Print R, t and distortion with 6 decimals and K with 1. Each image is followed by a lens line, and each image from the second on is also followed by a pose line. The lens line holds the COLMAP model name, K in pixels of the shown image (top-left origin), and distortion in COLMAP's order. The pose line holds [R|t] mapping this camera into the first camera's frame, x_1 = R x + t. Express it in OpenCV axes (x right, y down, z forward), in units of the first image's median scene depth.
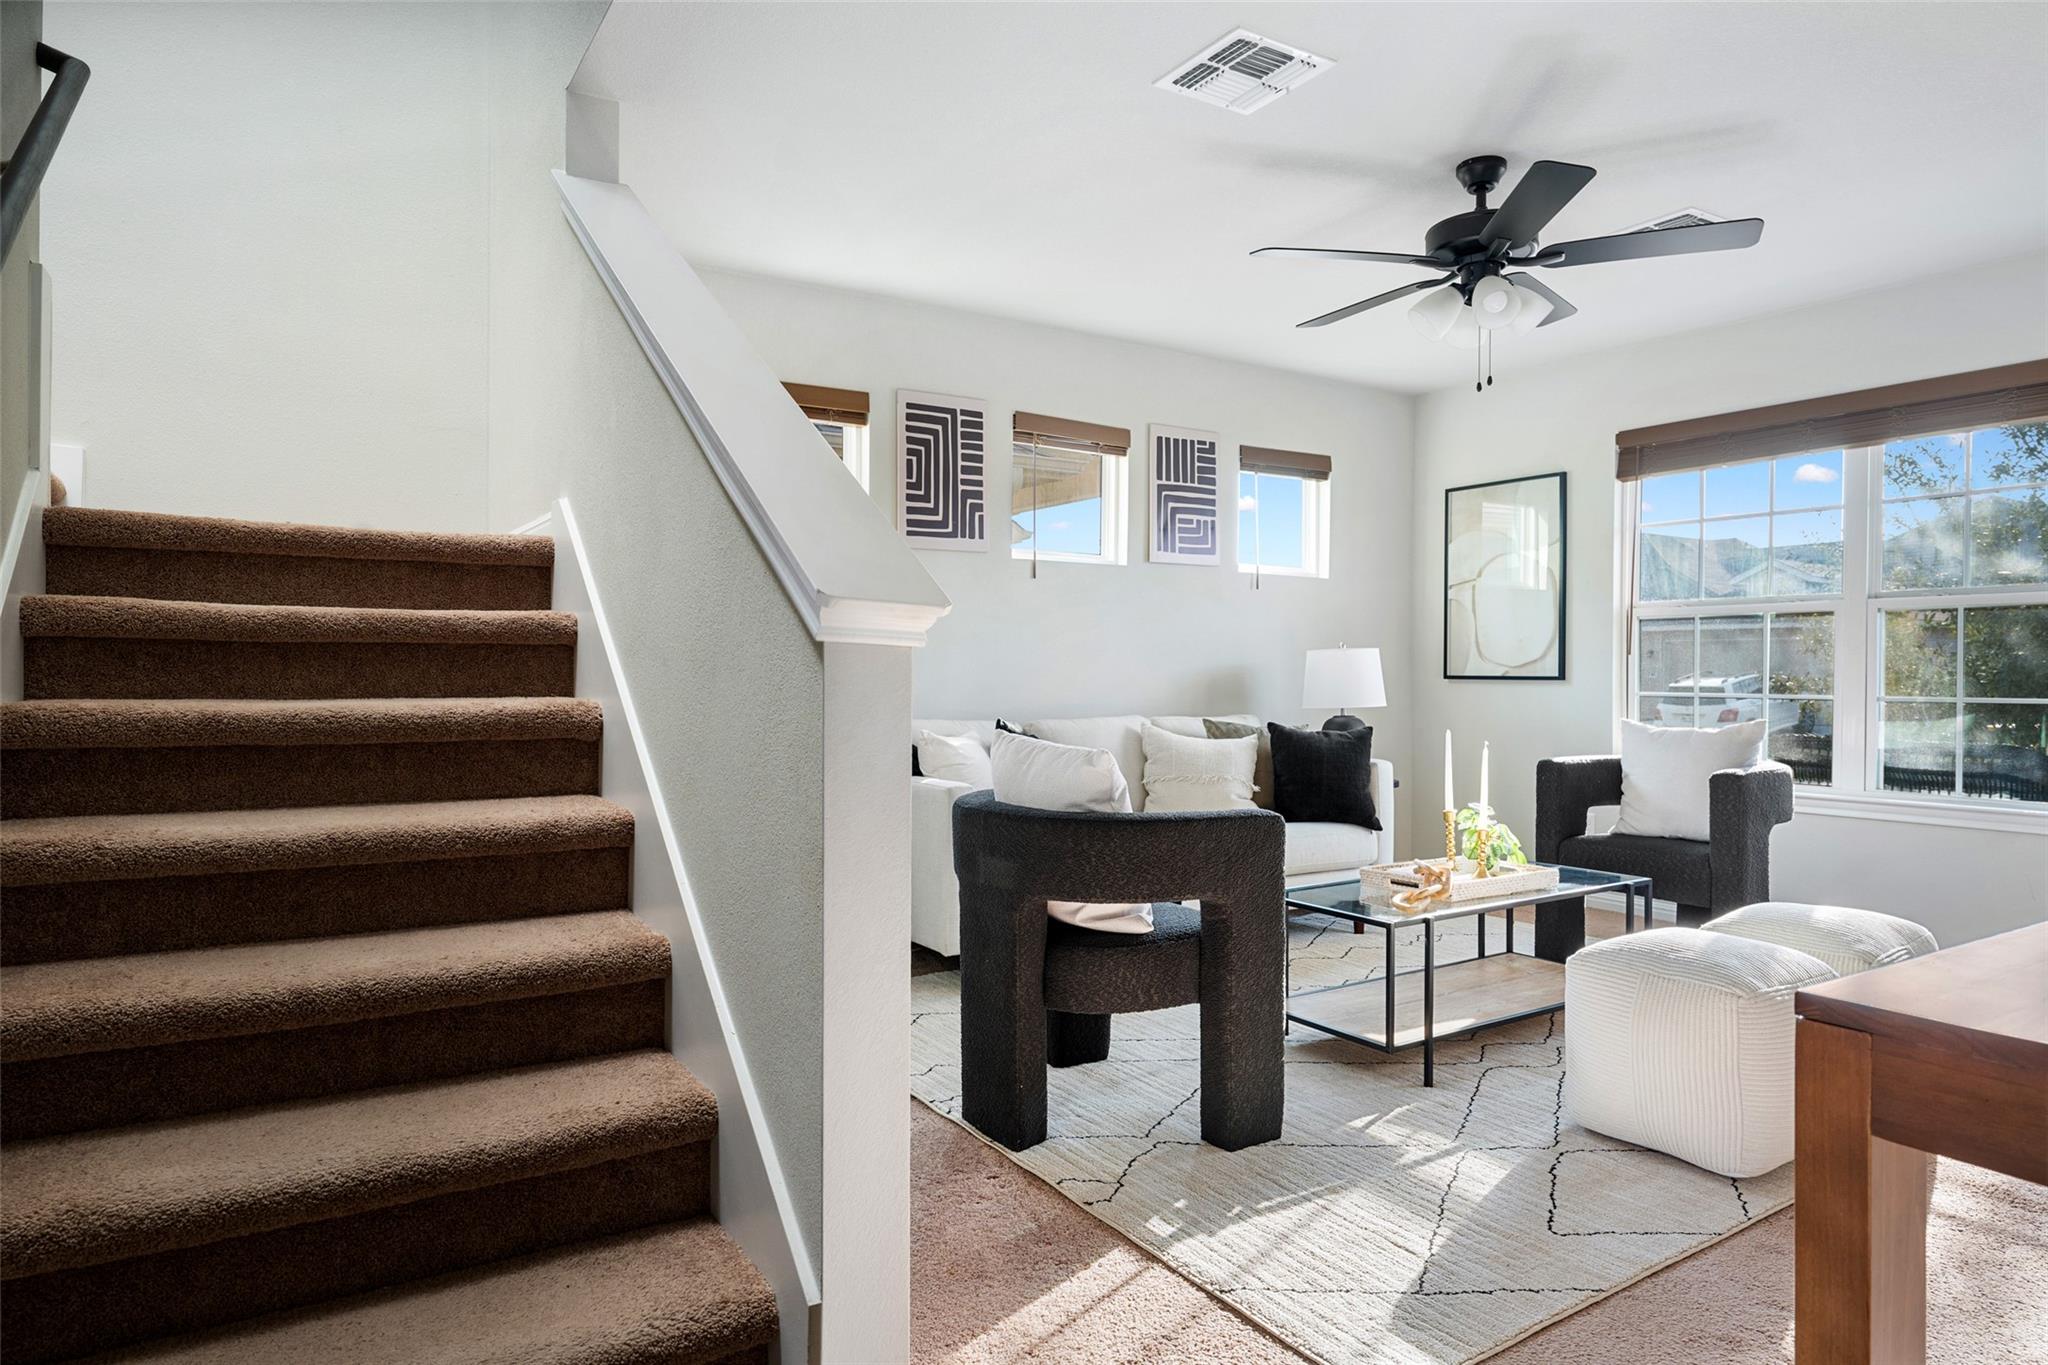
lens RADIAL K [[1222.4, 0, 1022.1], [0, 1222.4, 680.6], [0, 0, 1]] dist [0.000046, 0.000487]
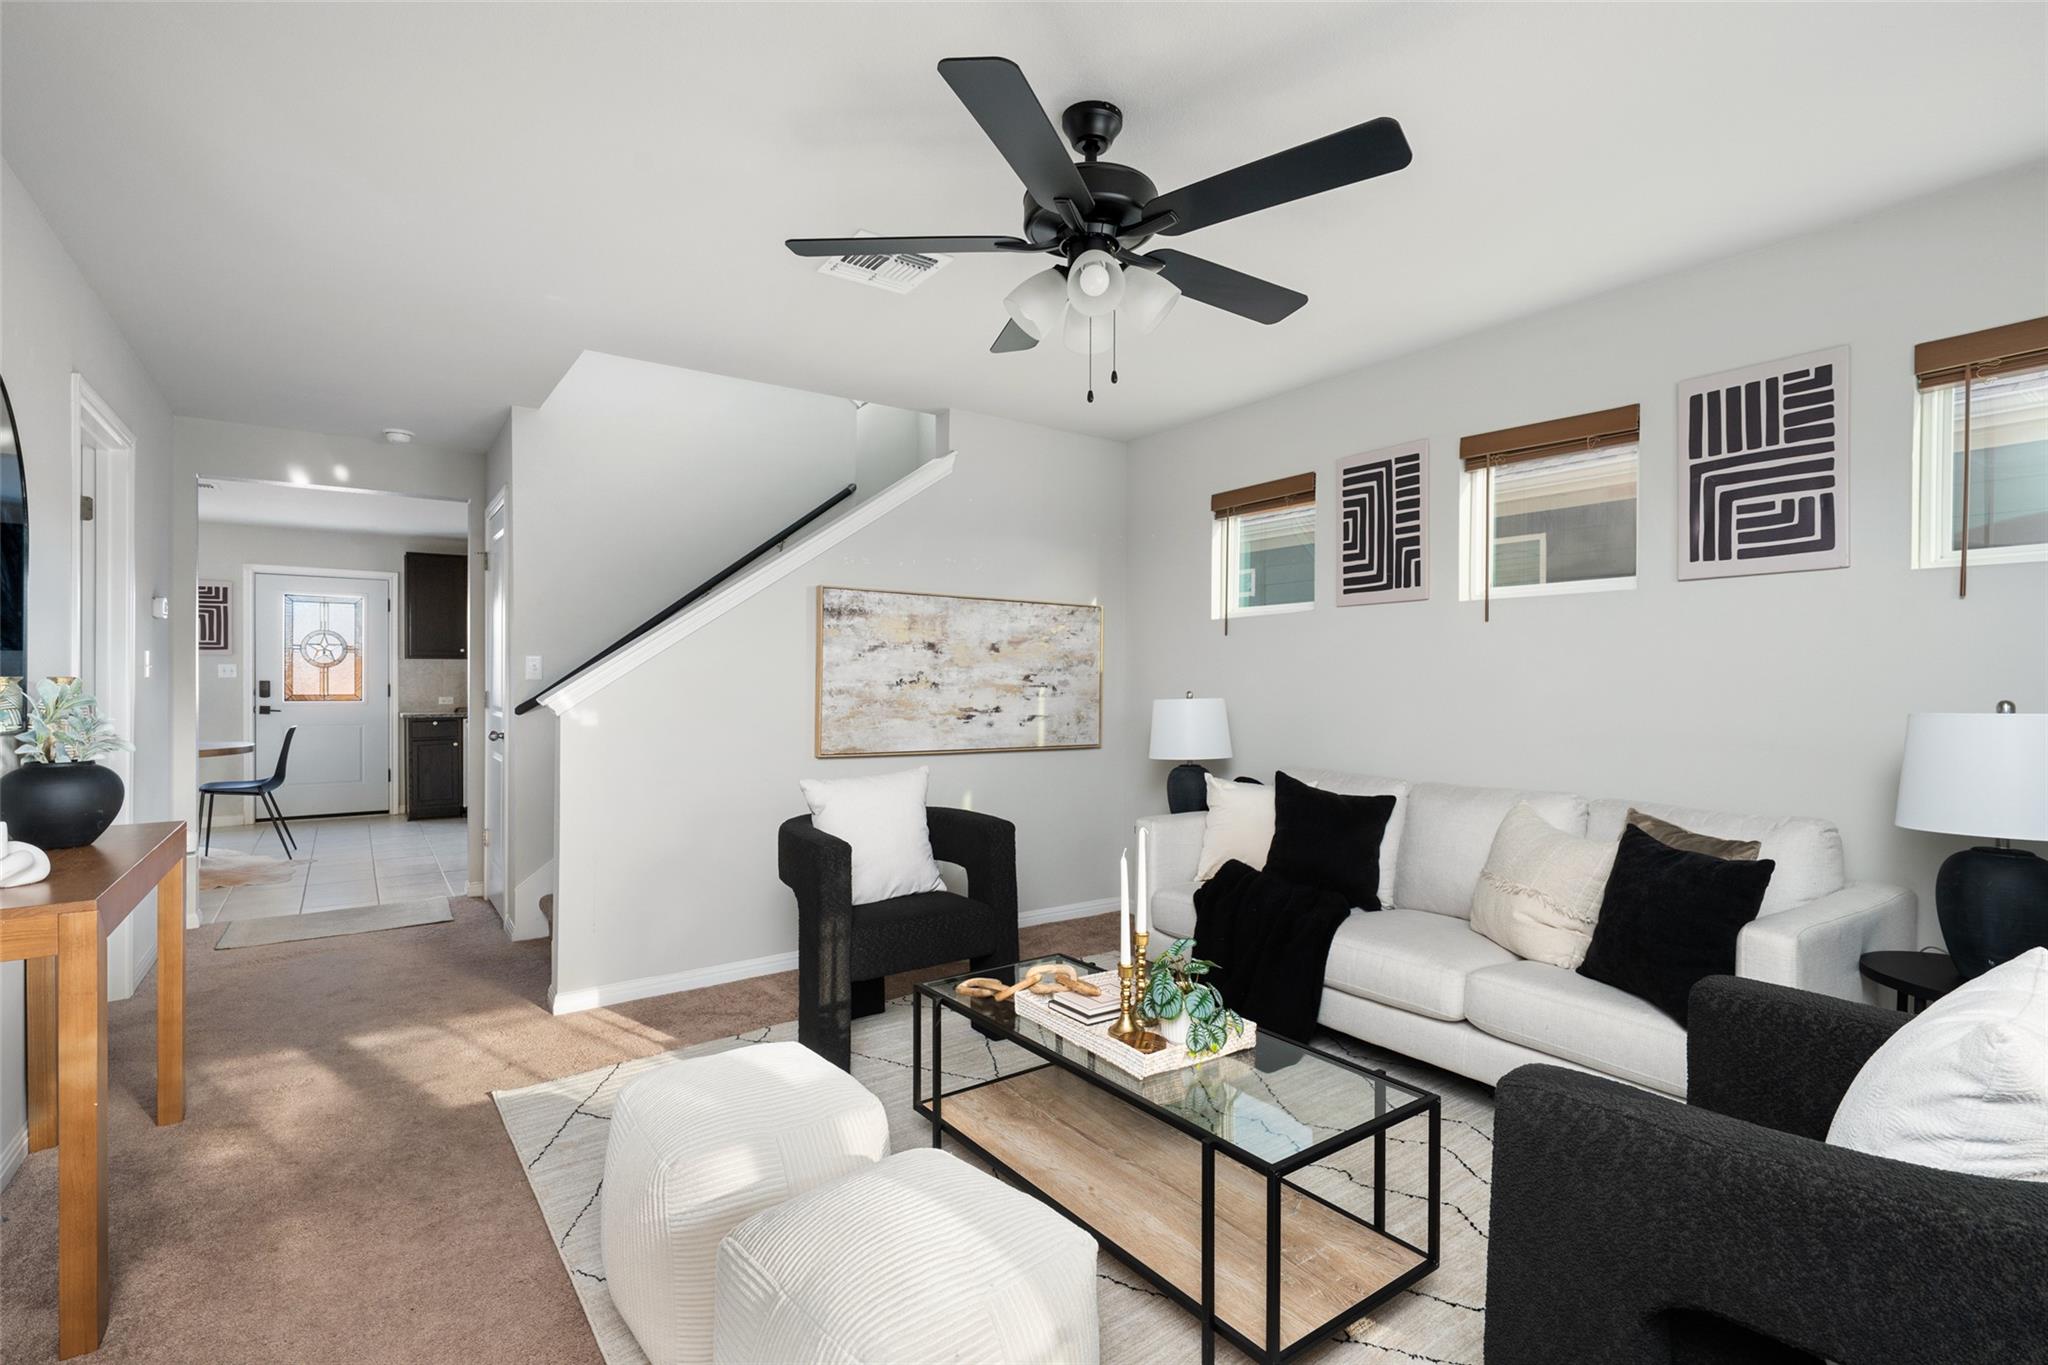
lens RADIAL K [[954.5, 0, 1022.7], [0, 954.5, 684.0], [0, 0, 1]] dist [0.003360, 0.000012]
pose [[0.042002, 0.007386, -0.999090, 0.706918], [-0.003543, 0.999967, 0.007243, -0.043948], [0.999111, 0.003235, 0.042026, 0.665781]]
